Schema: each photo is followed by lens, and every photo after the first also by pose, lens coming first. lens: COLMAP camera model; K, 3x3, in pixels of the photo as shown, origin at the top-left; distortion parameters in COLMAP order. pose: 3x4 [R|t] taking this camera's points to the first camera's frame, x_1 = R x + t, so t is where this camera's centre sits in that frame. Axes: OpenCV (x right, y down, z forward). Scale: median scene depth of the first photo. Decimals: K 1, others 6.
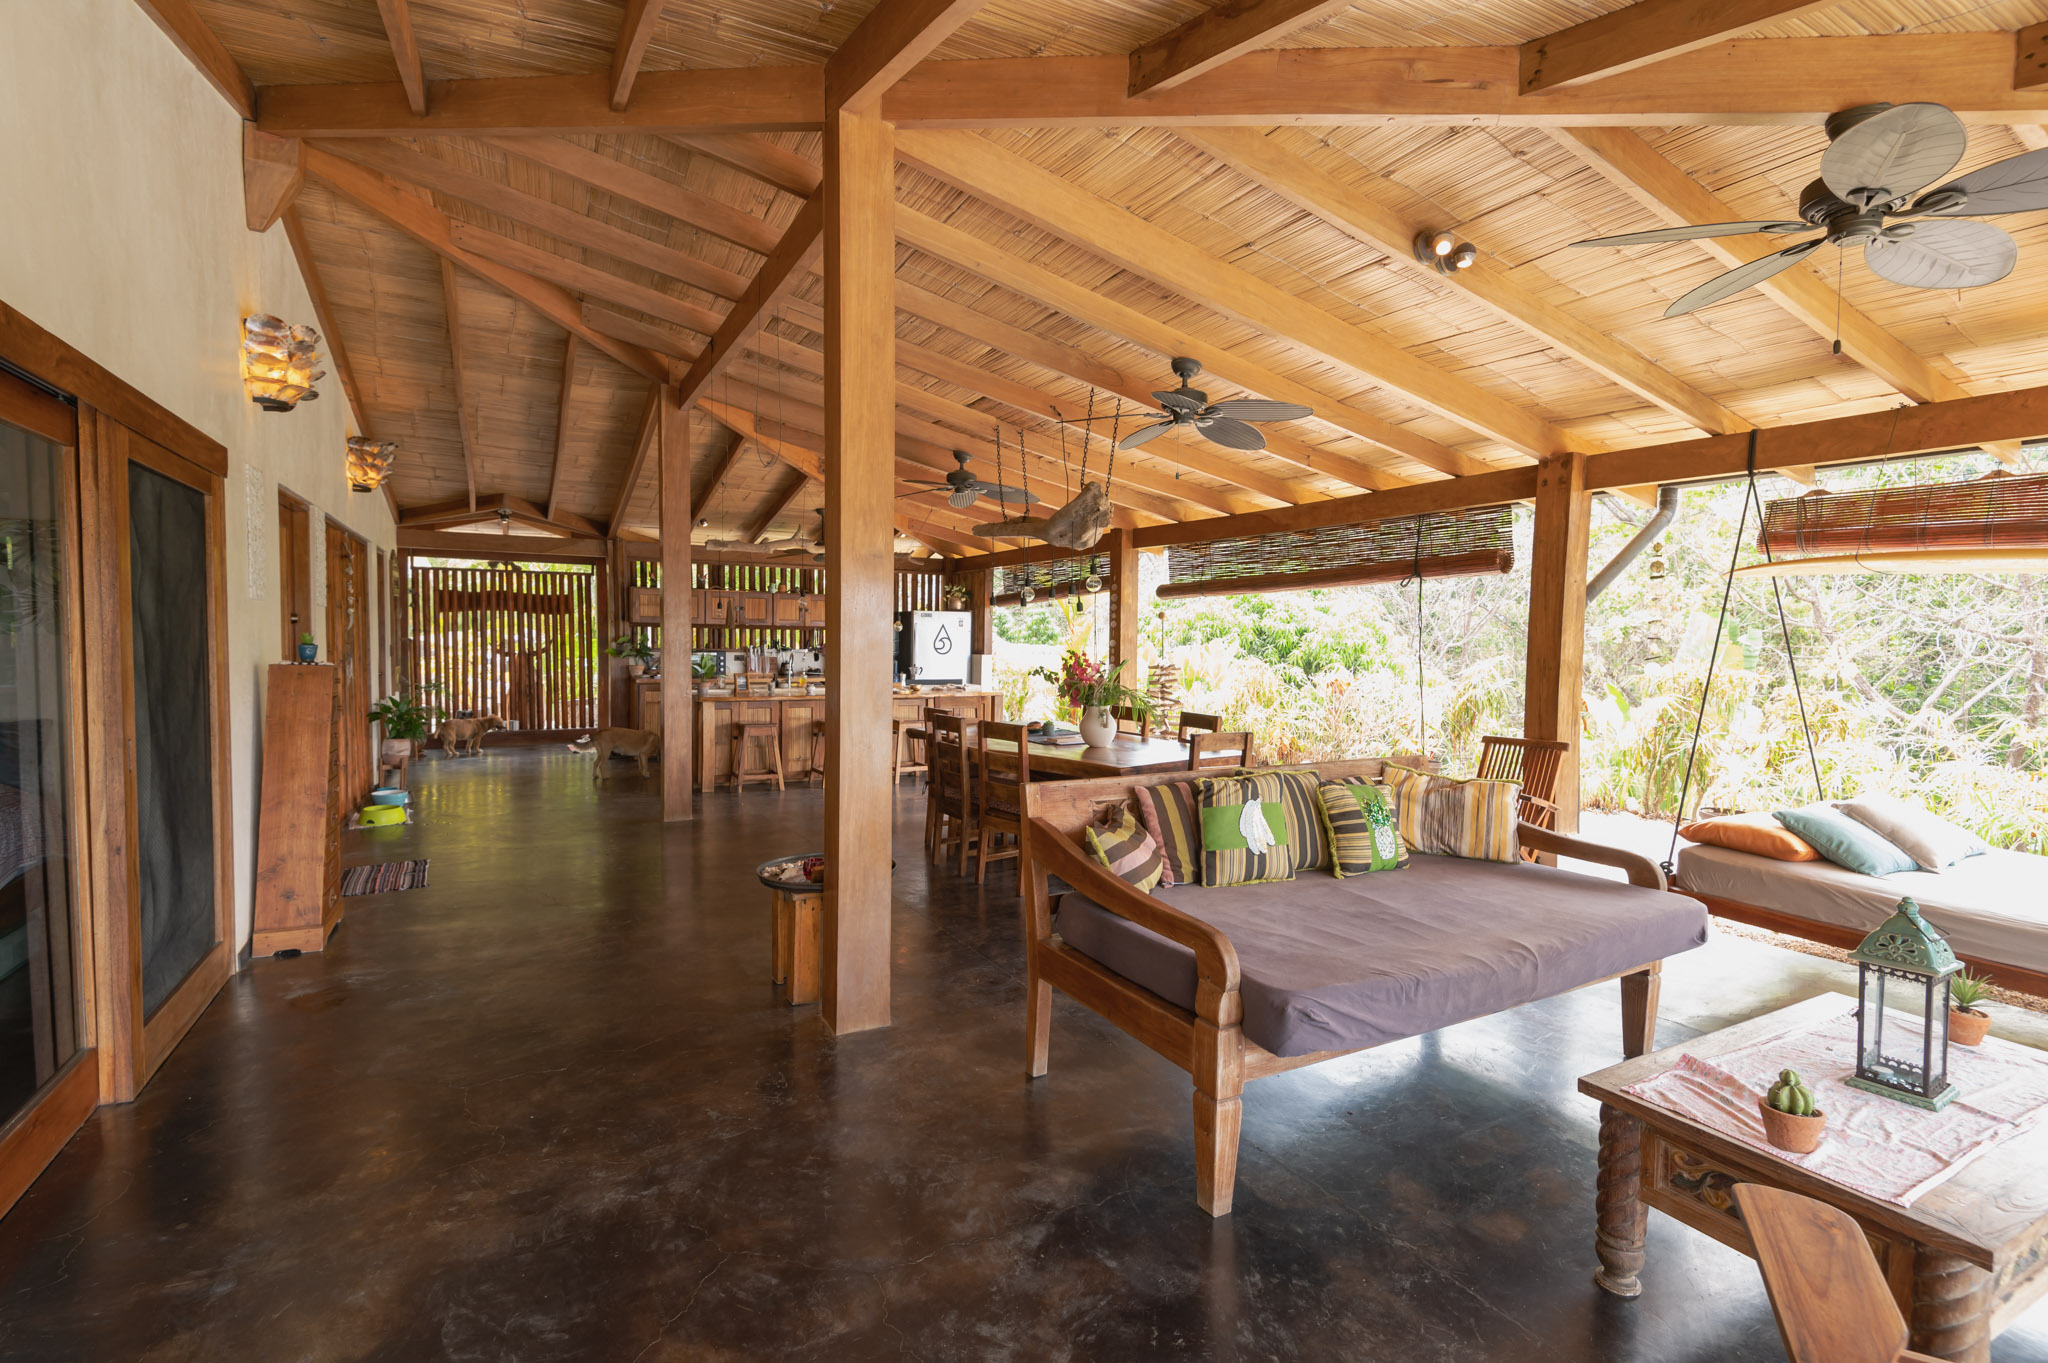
lens RADIAL K [[948.1, 0, 998.5], [0, 948.1, 680.8], [0, 0, 1]] dist [0.034618, -0.026189]
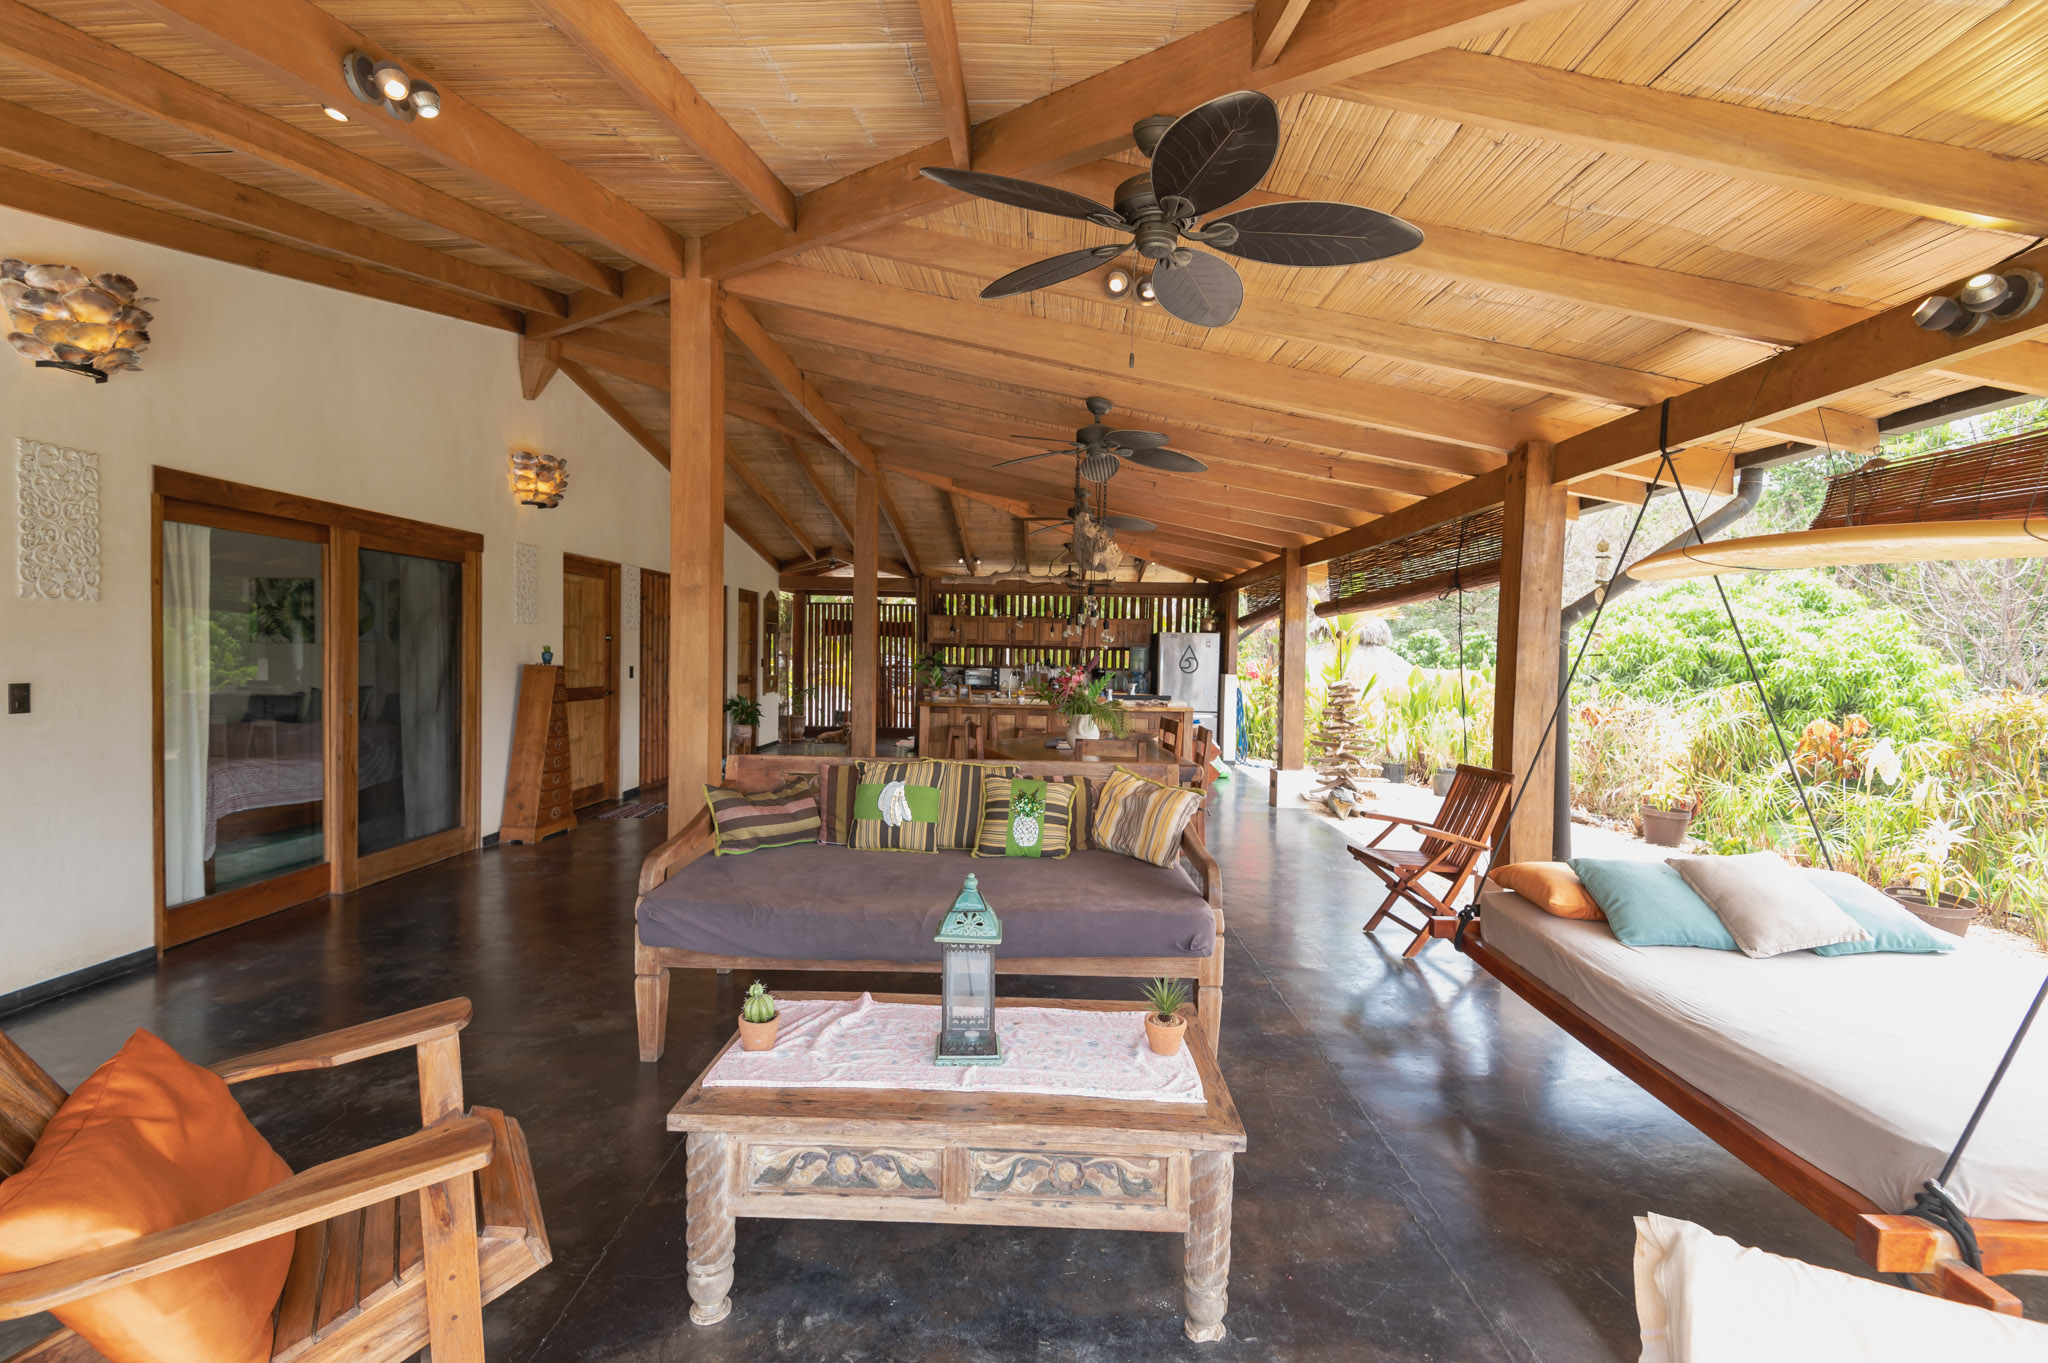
lens RADIAL K [[917.7, 0, 1026.4], [0, 917.7, 674.9], [0, 0, 1]] dist [-0.001587, -0.000495]
pose [[0.873271, 0.015998, -0.486973, 0.362874], [-0.031895, 0.999194, -0.024370, 0.005888], [0.486190, 0.036814, 0.873077, 0.027566]]
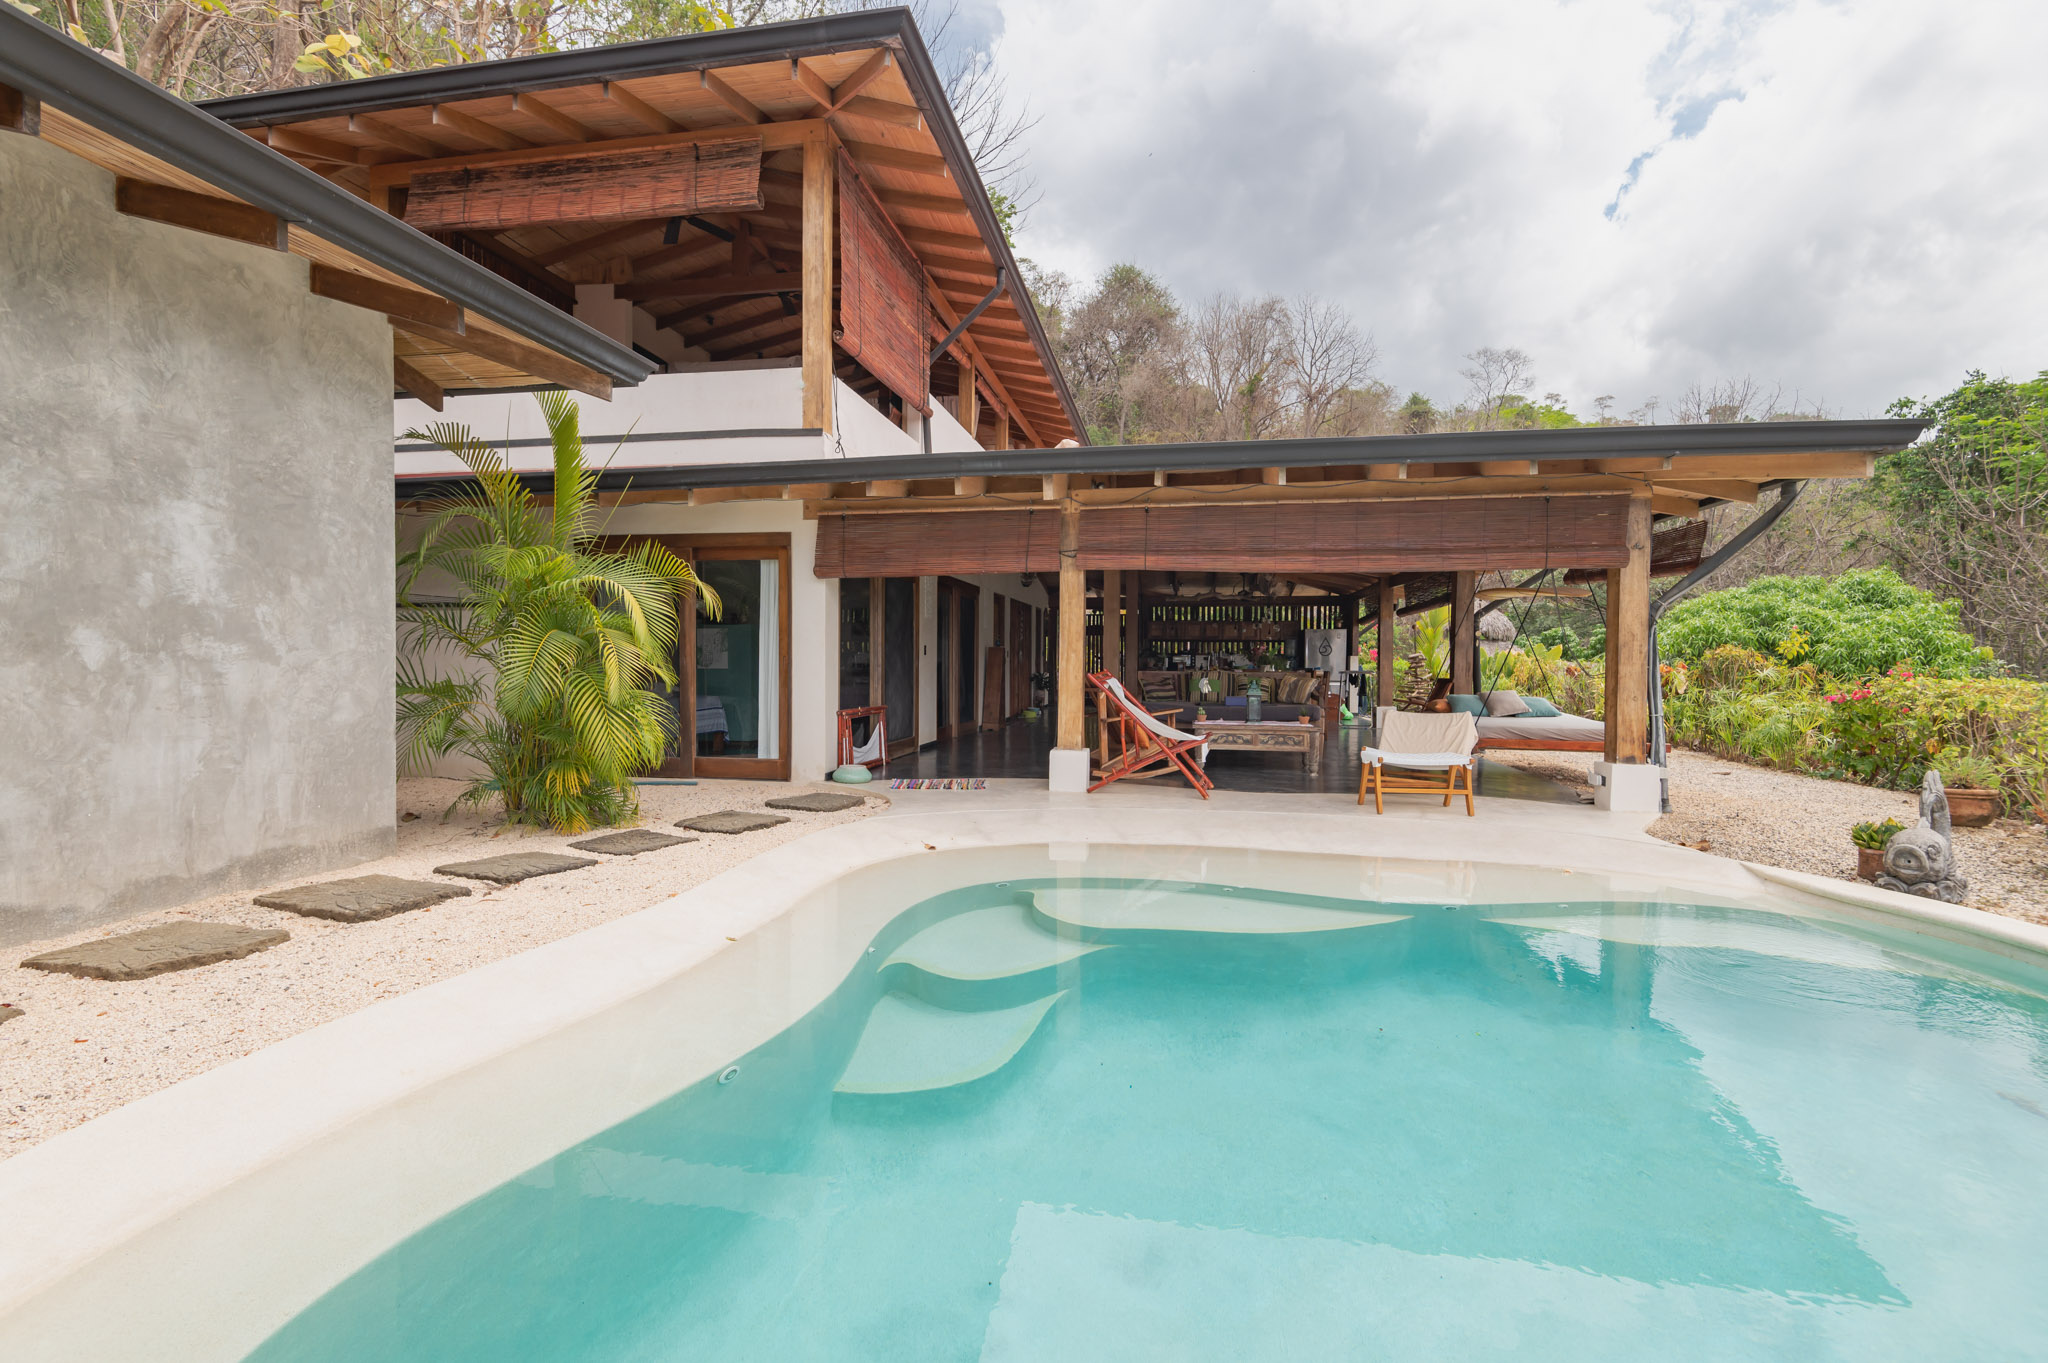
lens RADIAL K [[948.1, 0, 998.5], [0, 948.1, 680.8], [0, 0, 1]] dist [0.034618, -0.026189]
pose [[0.777314, 0.007318, -0.629070, 0.682748], [-0.029271, 0.999270, -0.024544, 0.091910], [0.628431, 0.037491, 0.776961, -0.784046]]
